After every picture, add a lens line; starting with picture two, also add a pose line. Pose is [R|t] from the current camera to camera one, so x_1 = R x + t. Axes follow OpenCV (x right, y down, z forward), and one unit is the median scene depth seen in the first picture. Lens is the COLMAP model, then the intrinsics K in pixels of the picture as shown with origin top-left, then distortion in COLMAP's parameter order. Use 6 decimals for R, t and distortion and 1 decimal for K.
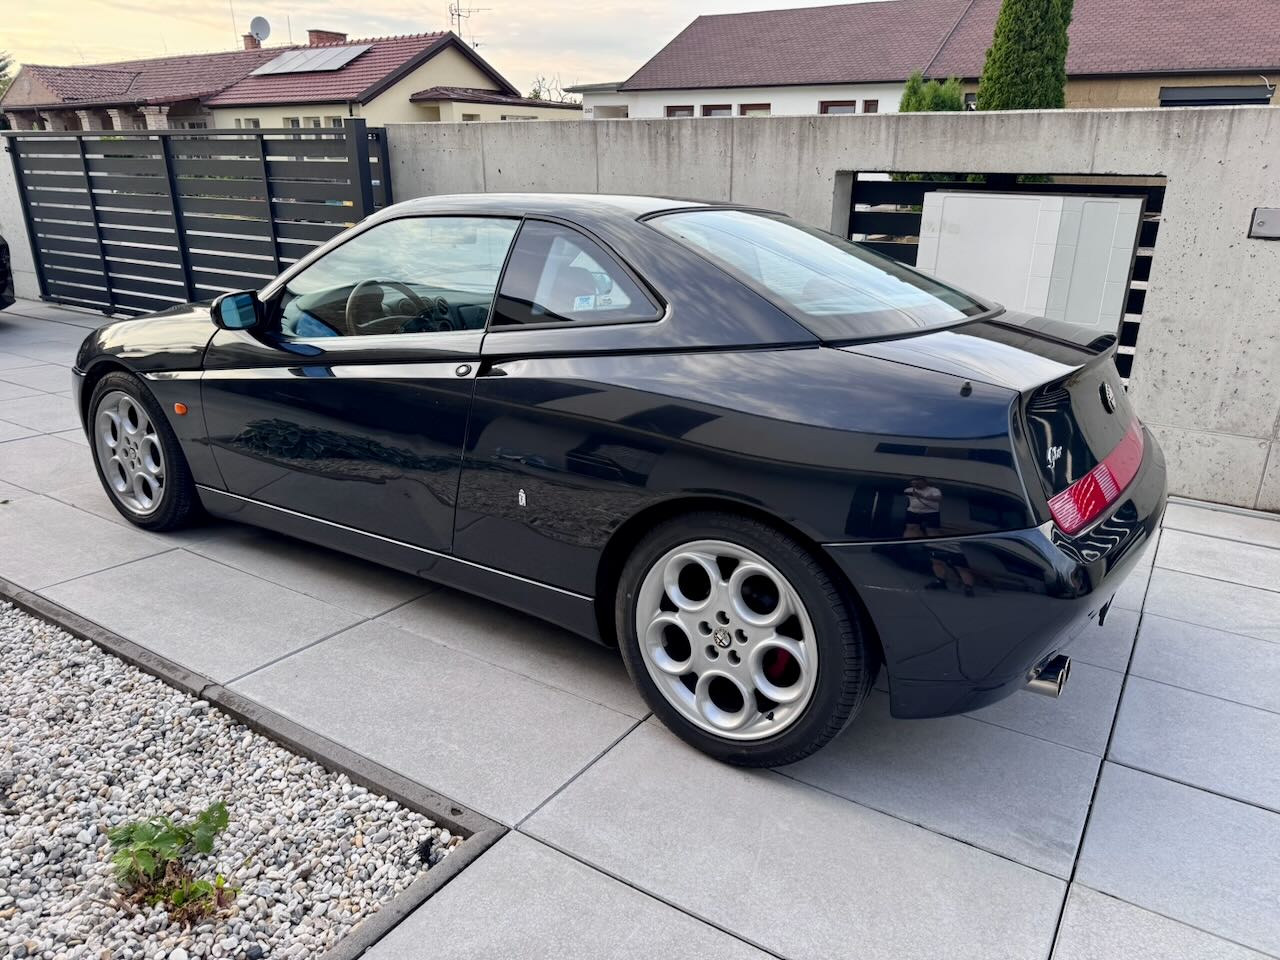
lens RADIAL K [[919.0, 0, 640.0], [0, 919.0, 480.0], [0, 0, 1]] dist [0.009658, -0.020908]
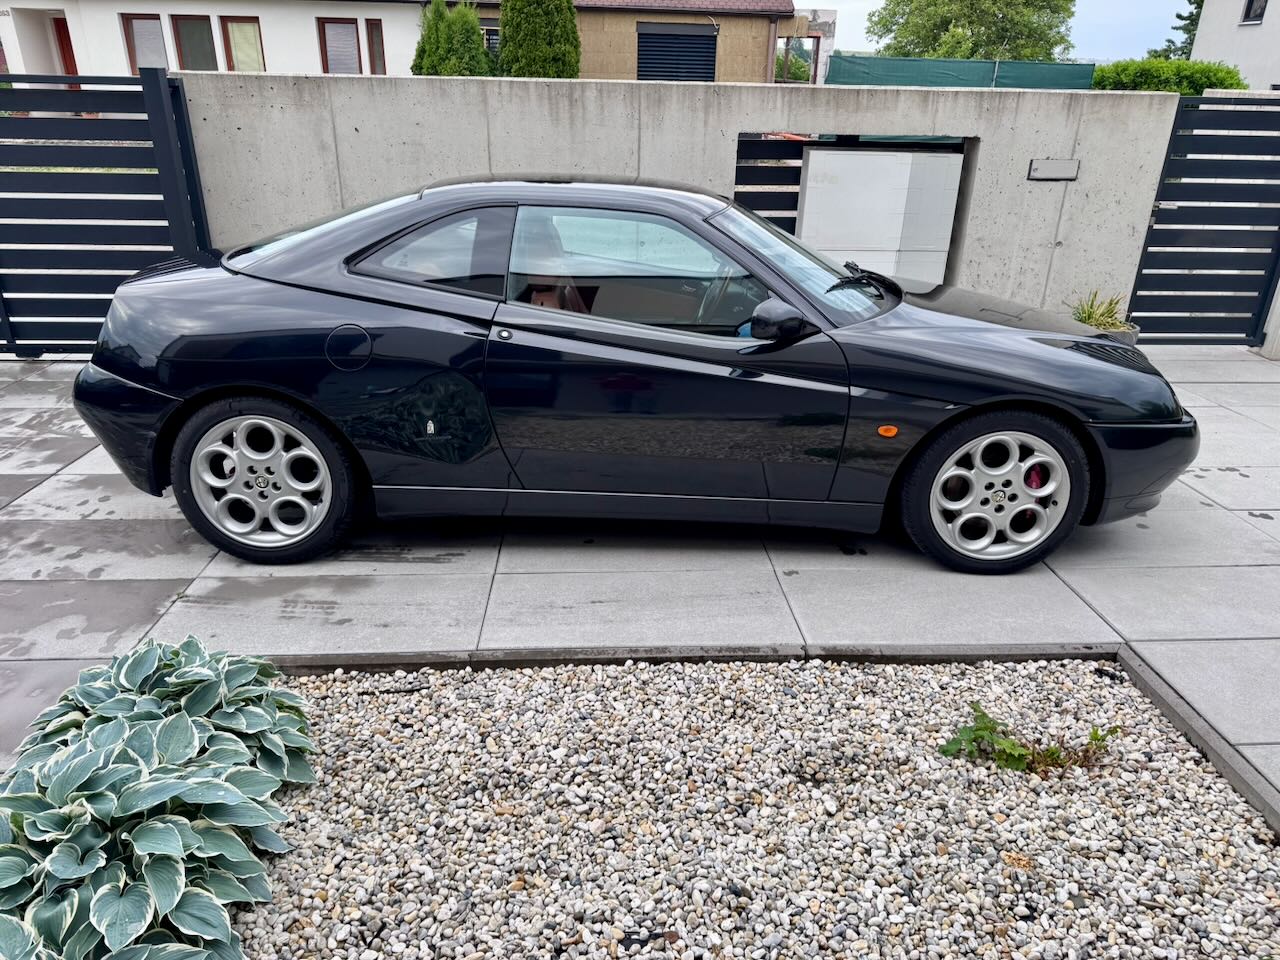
lens RADIAL K [[903.1, 0, 645.5], [0, 903.1, 481.2], [0, 0, 1]] dist [0.018074, -0.020652]
pose [[0.807660, -0.230887, 0.542564, -0.676452], [0.178459, 0.972710, 0.148281, -0.103453], [-0.561994, -0.022935, 0.826823, 0.104032]]
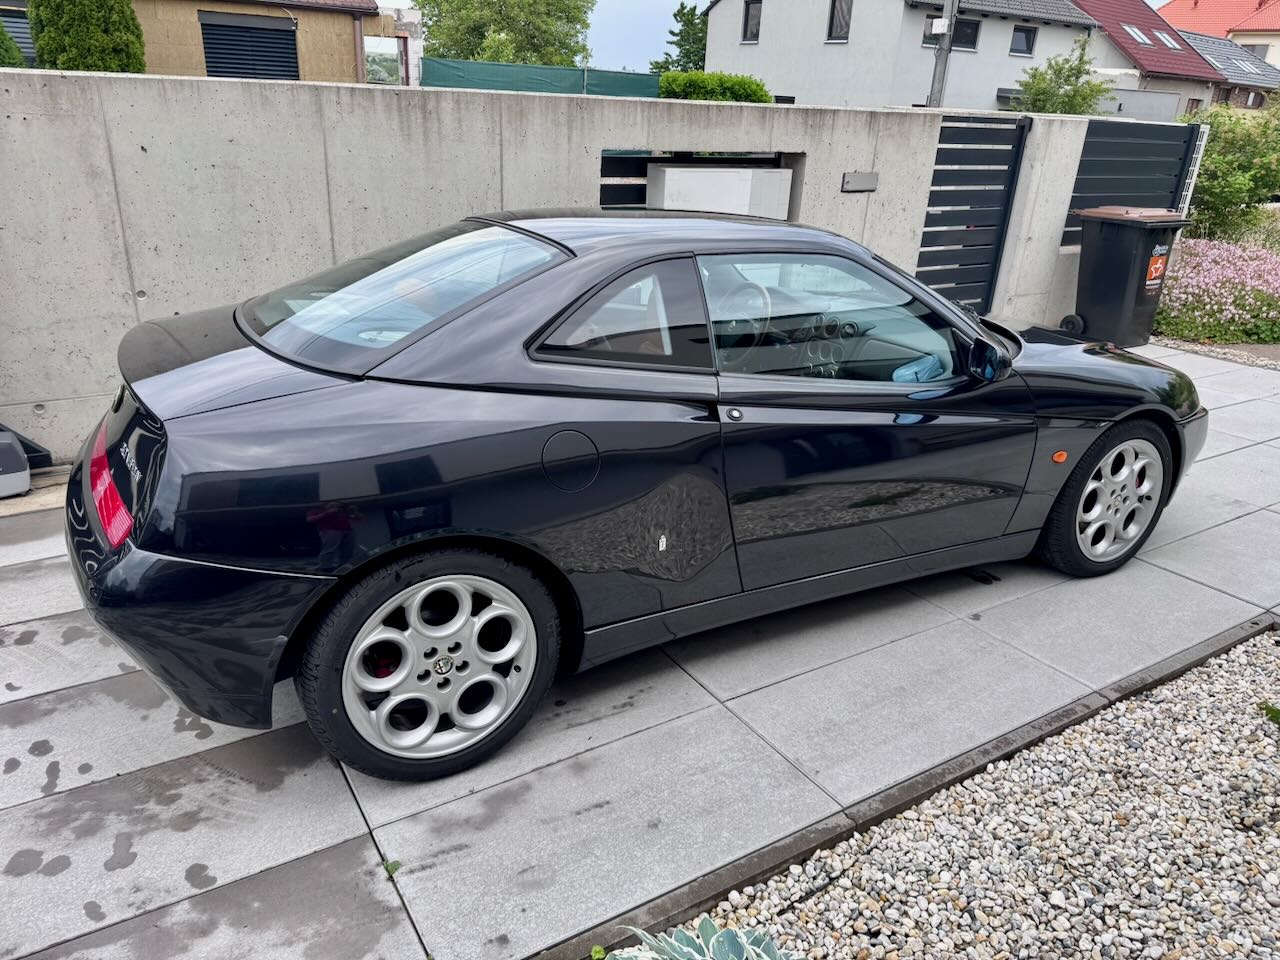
lens RADIAL K [[912.6, 0, 640.0], [0, 912.6, 480.0], [0, 0, 1]] dist [0.000985, -0.008429]
pose [[0.432312, -0.338411, 0.835814, -0.876728], [0.254350, 0.935032, 0.247024, -0.246852], [-0.865108, 0.105798, 0.490300, 0.517949]]
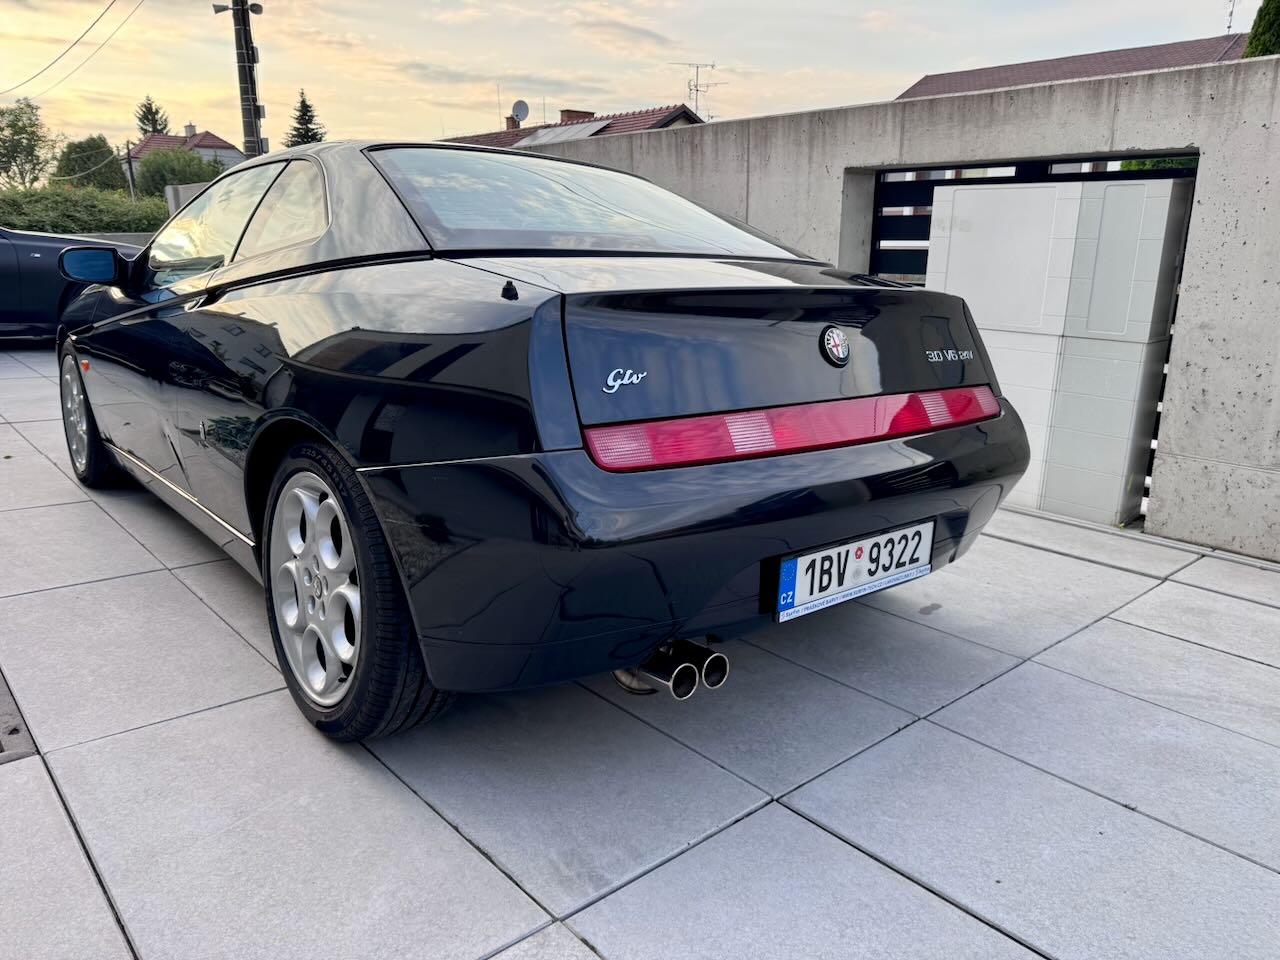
lens RADIAL K [[919.2, 0, 629.8], [0, 919.2, 479.8], [0, 0, 1]] dist [-0.005345, -0.009180]
pose [[0.961035, 0.065039, -0.268665, 0.298821], [-0.084689, 0.994464, -0.062196, 0.048901], [0.263132, 0.082526, 0.961224, 0.106789]]
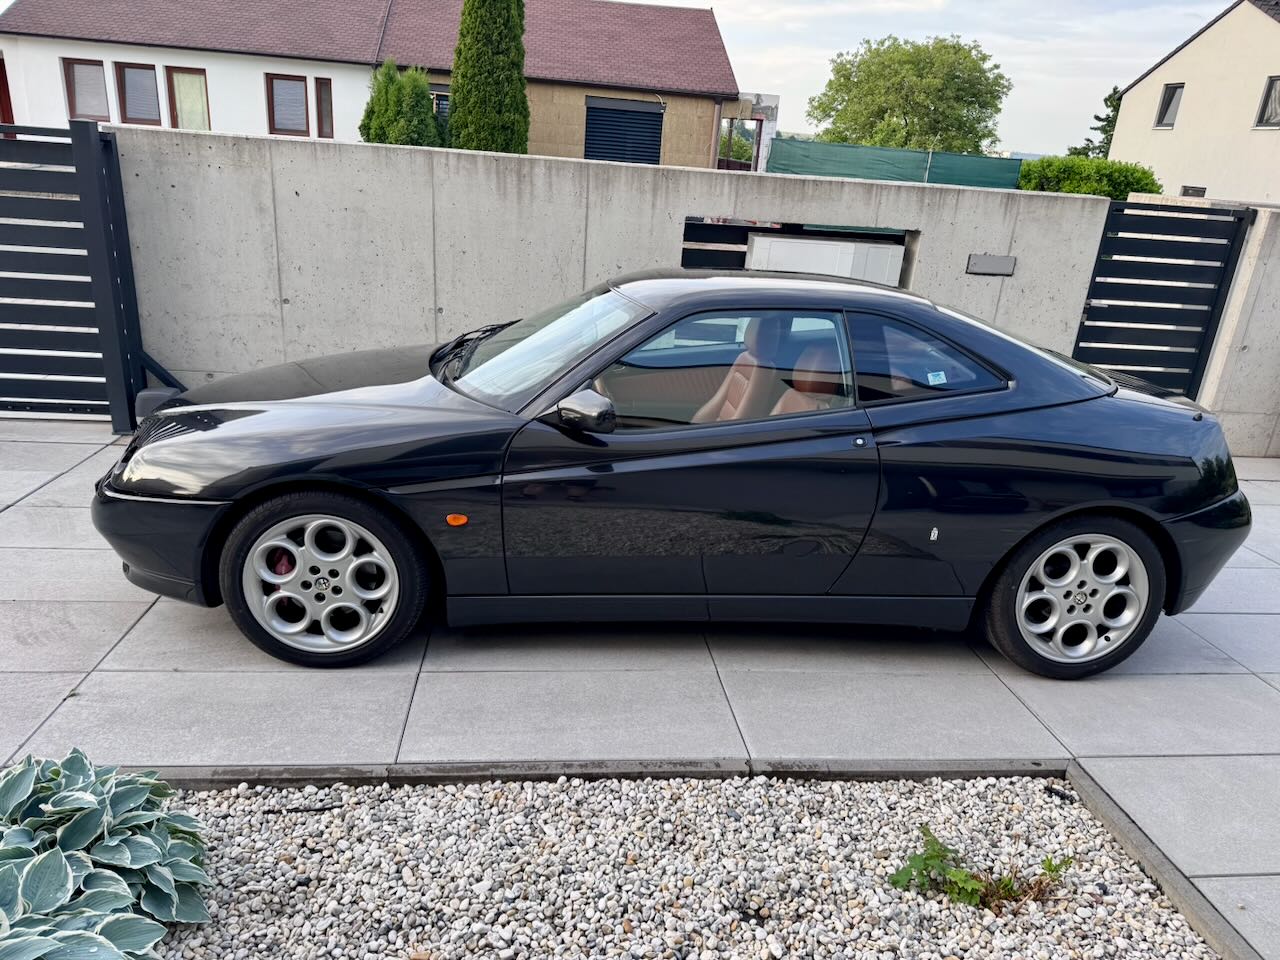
lens RADIAL K [[901.4, 0, 638.2], [0, 901.4, 486.0], [0, 0, 1]] dist [0.026742, -0.033693]
pose [[0.777140, -0.173754, 0.604866, -0.657772], [0.143580, 0.984734, 0.098402, -0.126855], [-0.612730, 0.010374, 0.790224, 0.130763]]
